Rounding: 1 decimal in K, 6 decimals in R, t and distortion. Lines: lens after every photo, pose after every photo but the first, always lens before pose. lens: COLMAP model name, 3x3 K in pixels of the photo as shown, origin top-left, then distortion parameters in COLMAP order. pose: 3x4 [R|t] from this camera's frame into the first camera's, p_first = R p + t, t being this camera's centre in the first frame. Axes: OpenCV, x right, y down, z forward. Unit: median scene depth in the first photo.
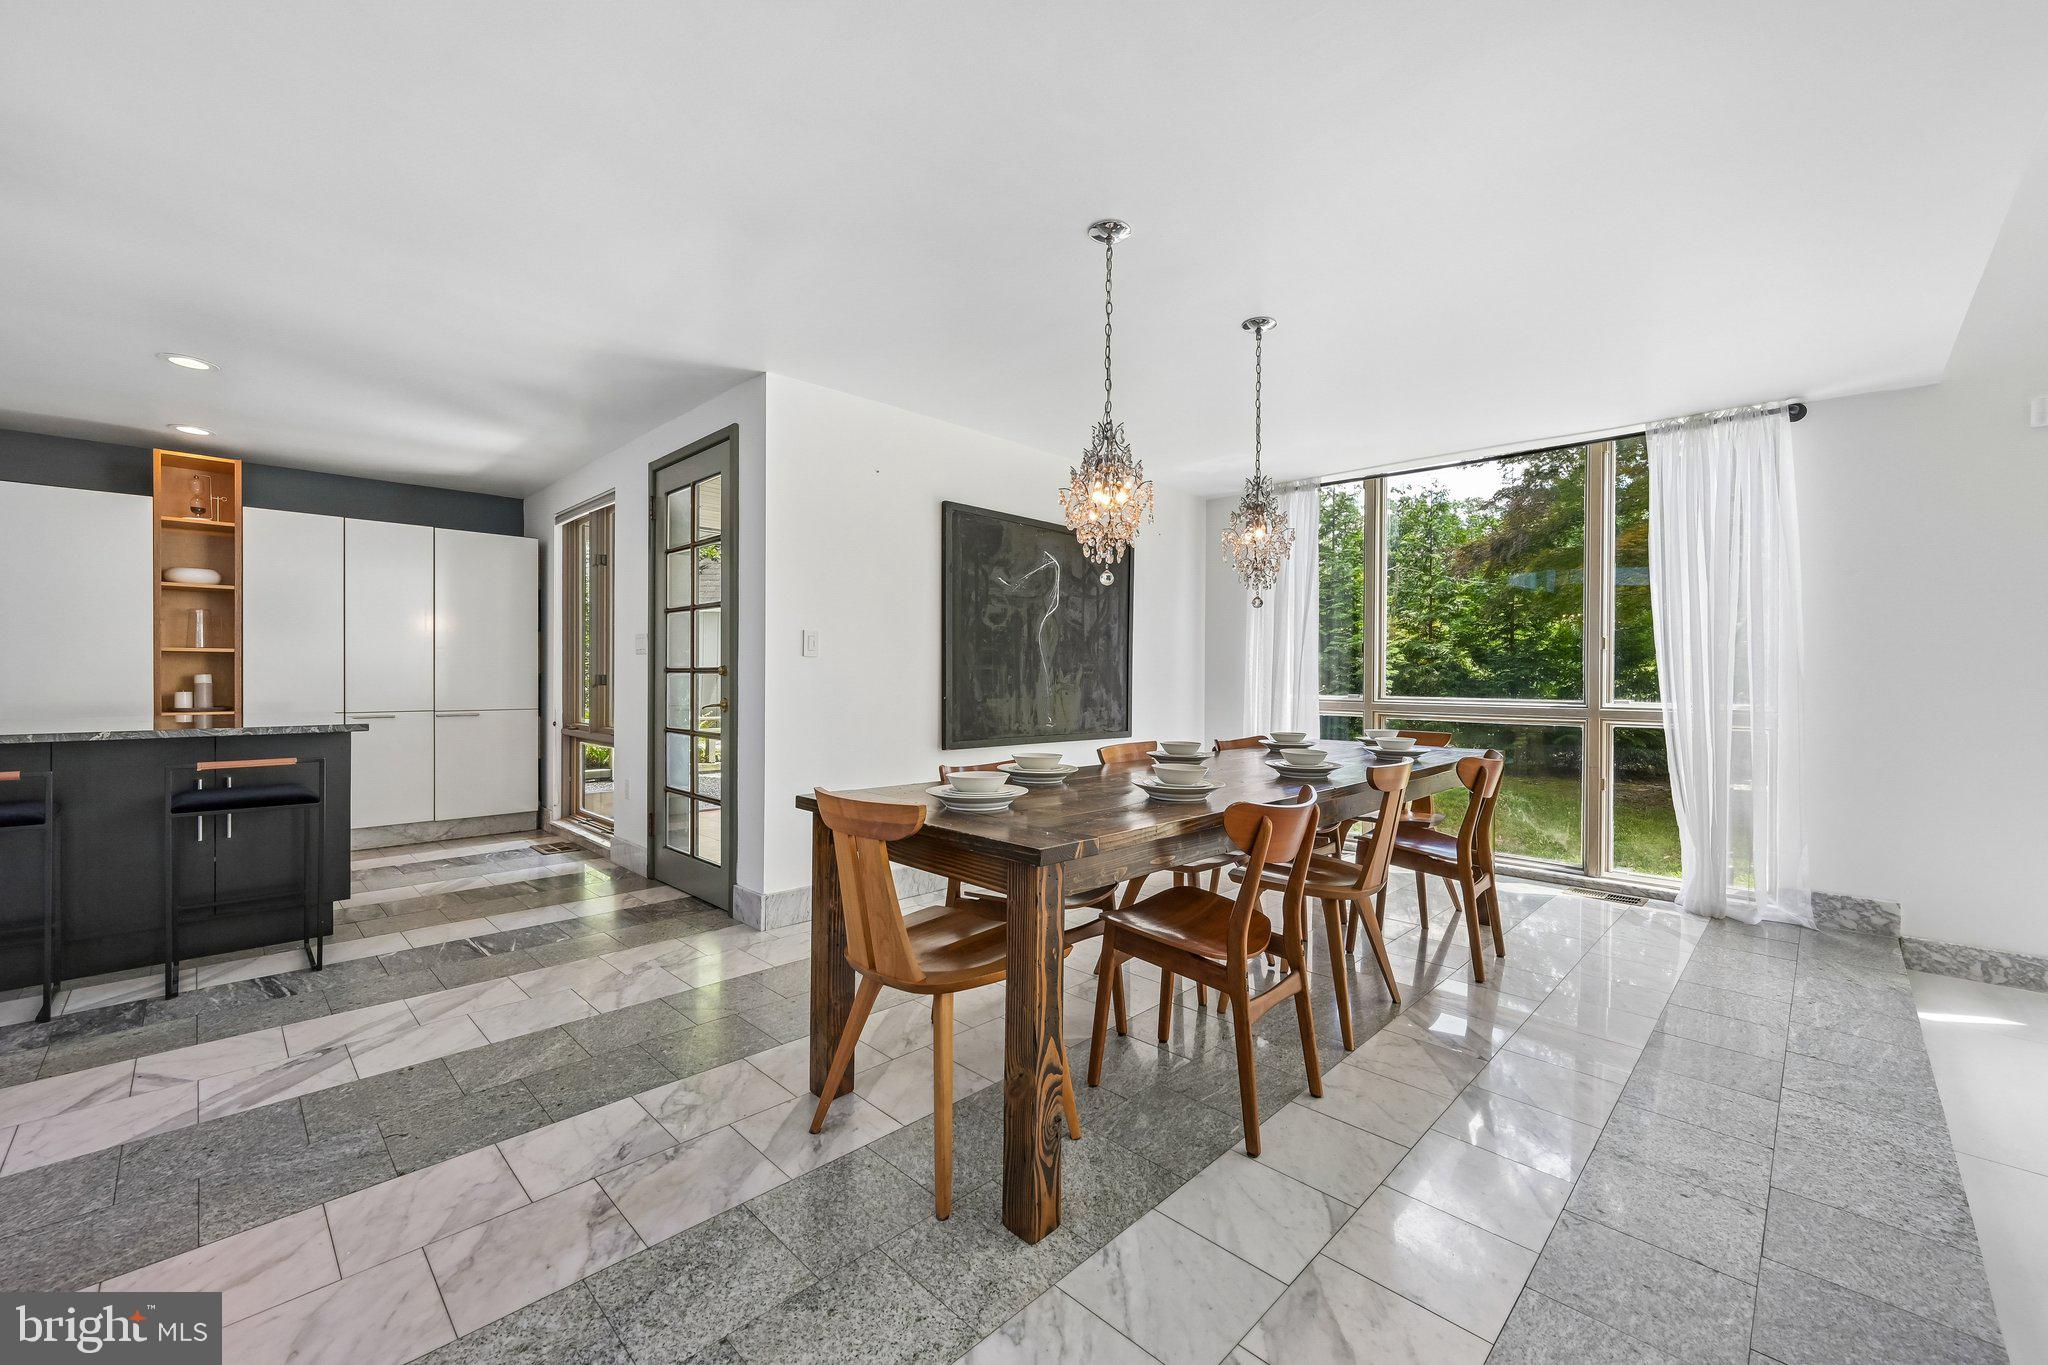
lens RADIAL K [[813.7, 0, 1033.3], [0, 813.7, 681.0], [0, 0, 1]] dist [0.001900, 0.000199]
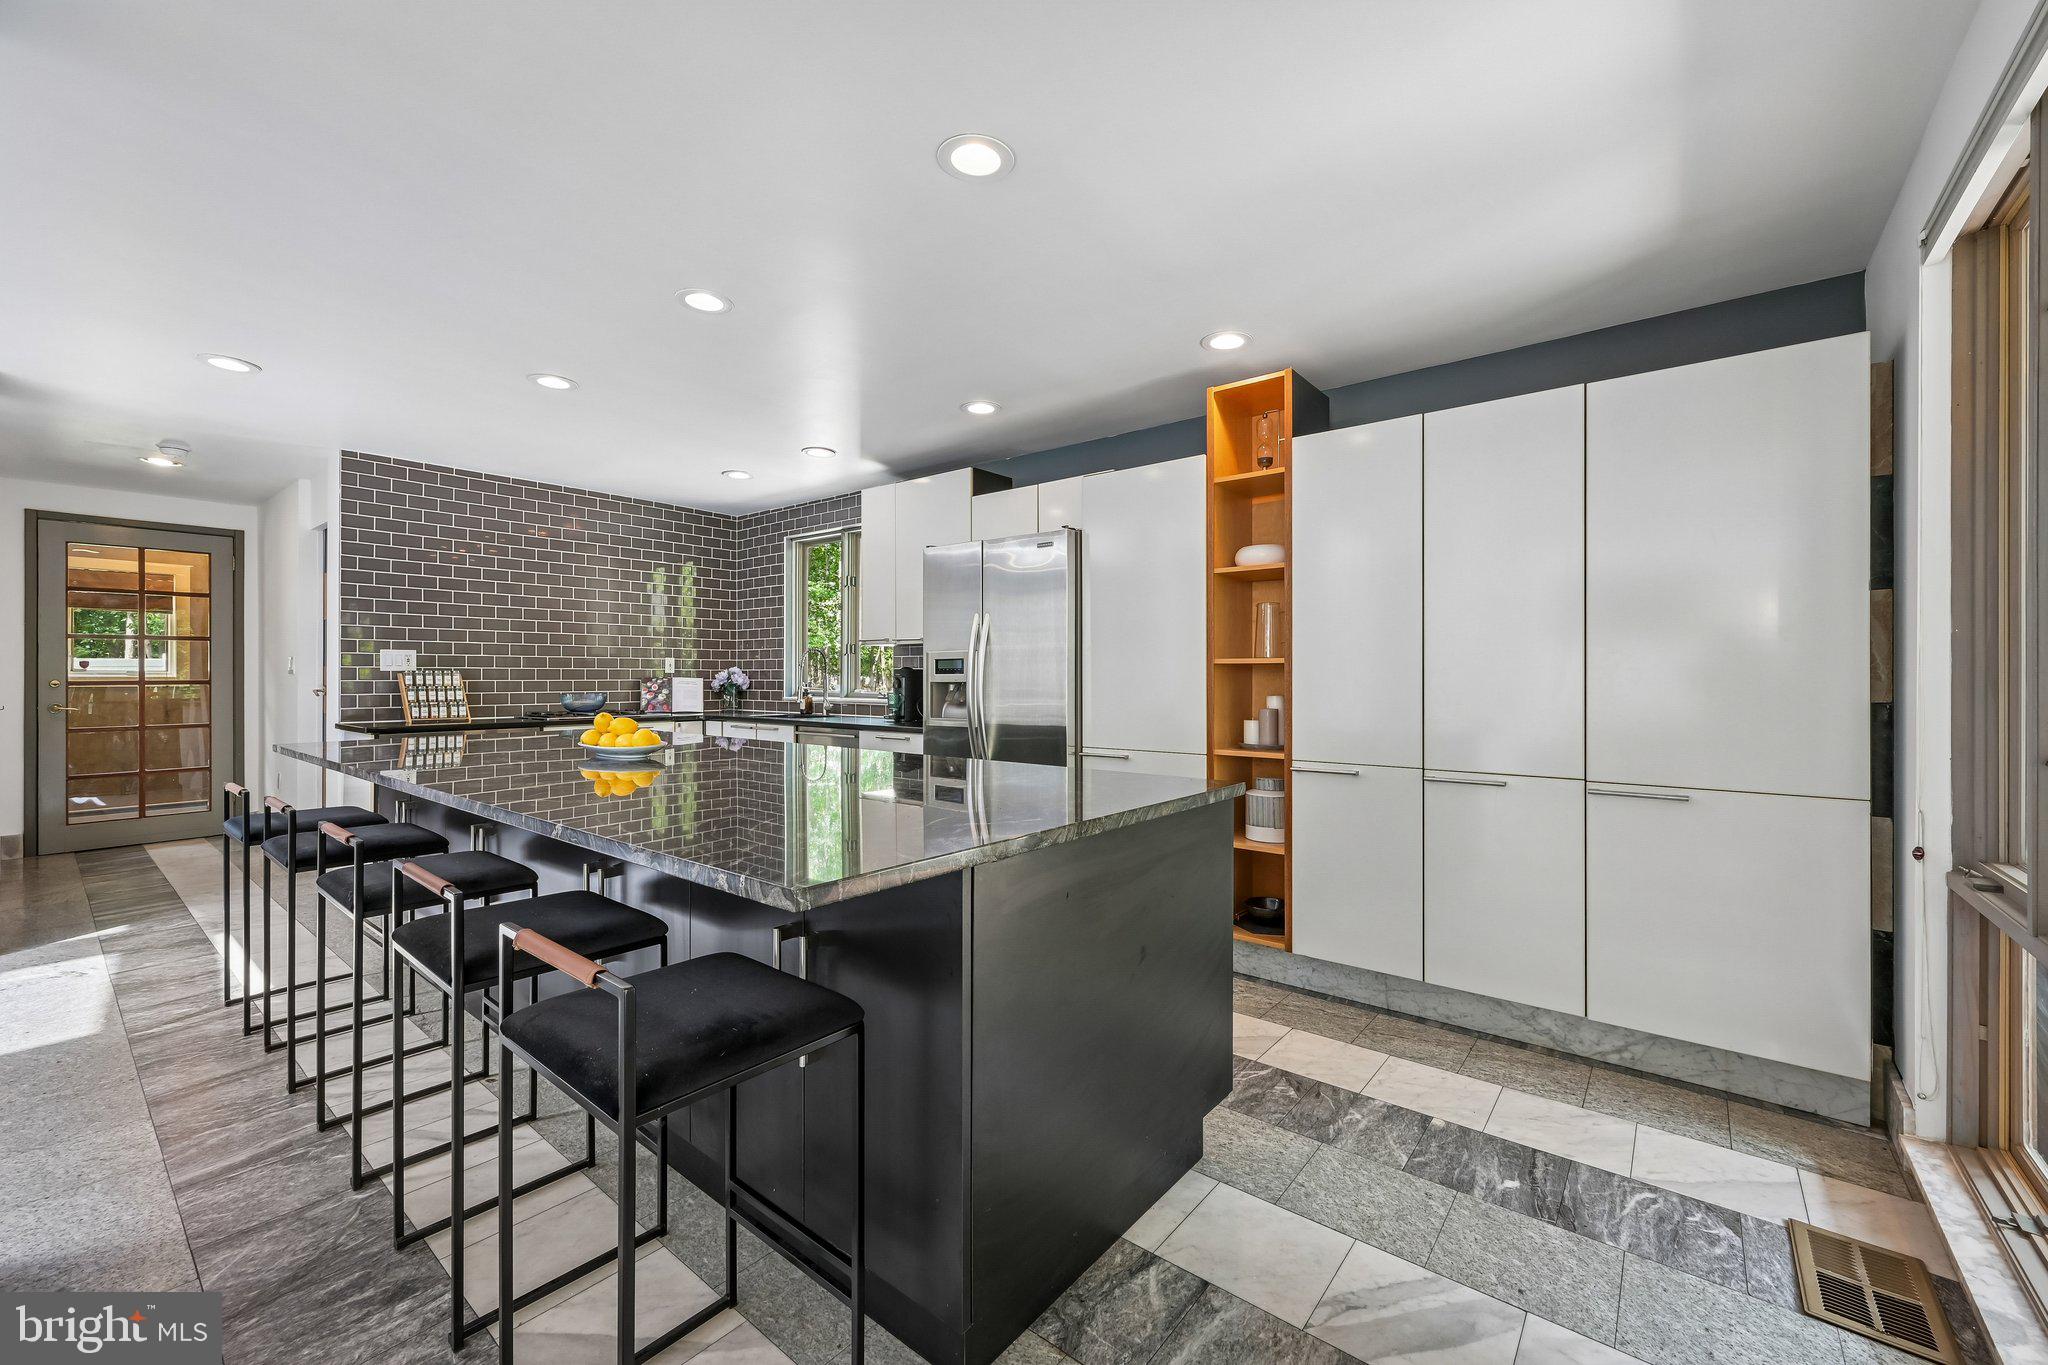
lens RADIAL K [[813.7, 0, 1033.3], [0, 813.7, 681.0], [0, 0, 1]] dist [0.001900, 0.000199]
pose [[0.095841, 0.000237, -0.995397, -0.348618], [-0.007632, 0.999971, -0.000496, -0.020995], [0.995367, 0.007644, 0.095840, 0.731688]]
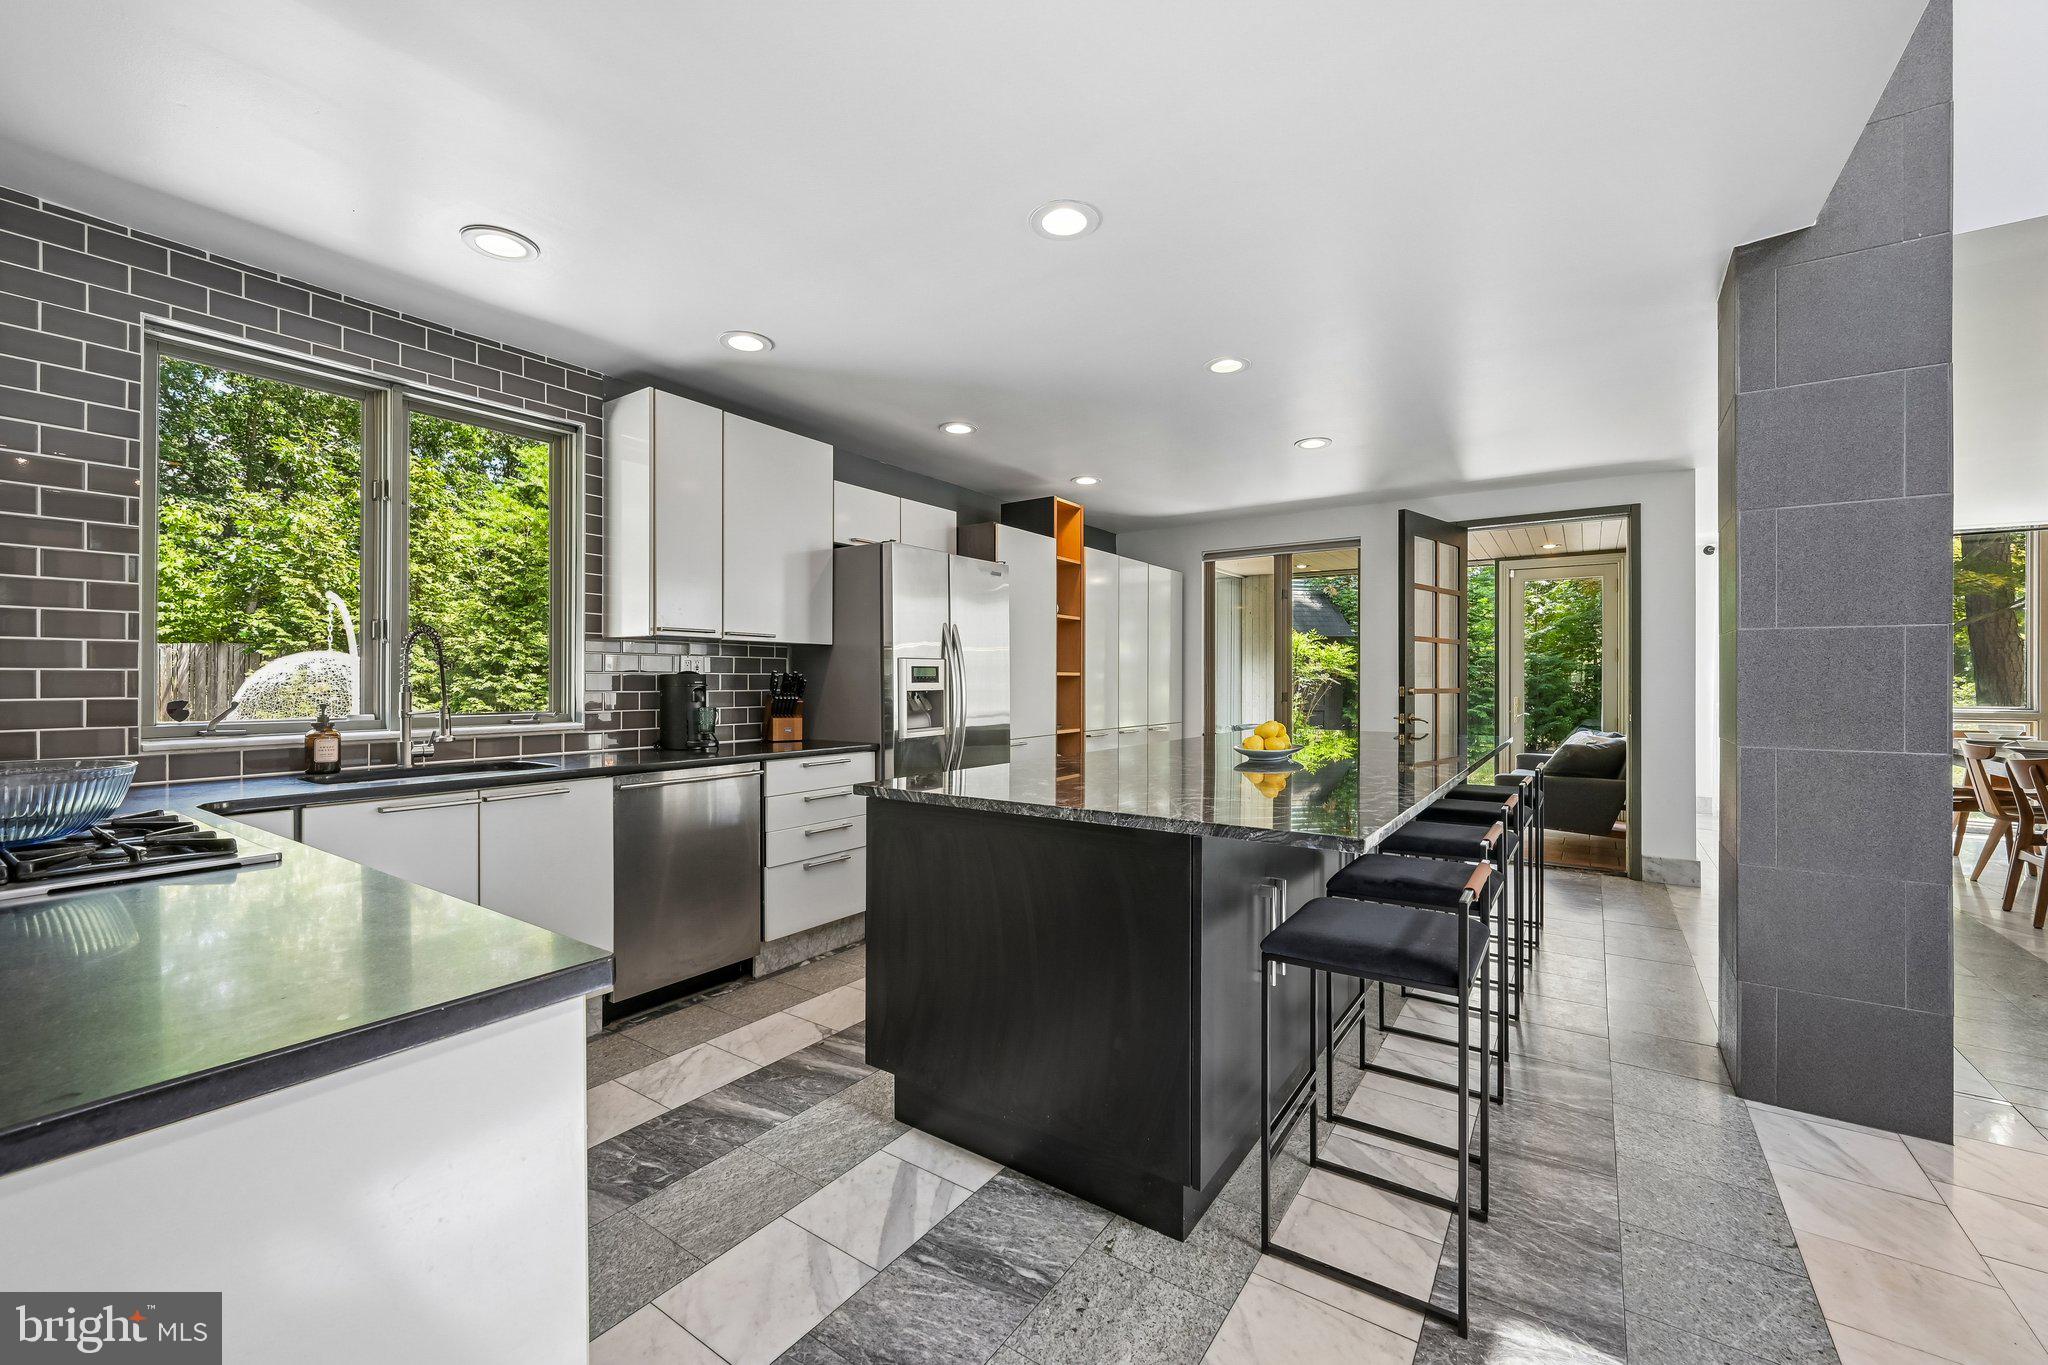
lens RADIAL K [[813.7, 0, 1033.3], [0, 813.7, 681.0], [0, 0, 1]] dist [0.001900, 0.000199]
pose [[0.984340, -0.005072, 0.176208, -1.235608], [0.005346, 0.999985, -0.001078, -0.028083], [-0.176200, 0.002003, 0.984352, -0.093312]]
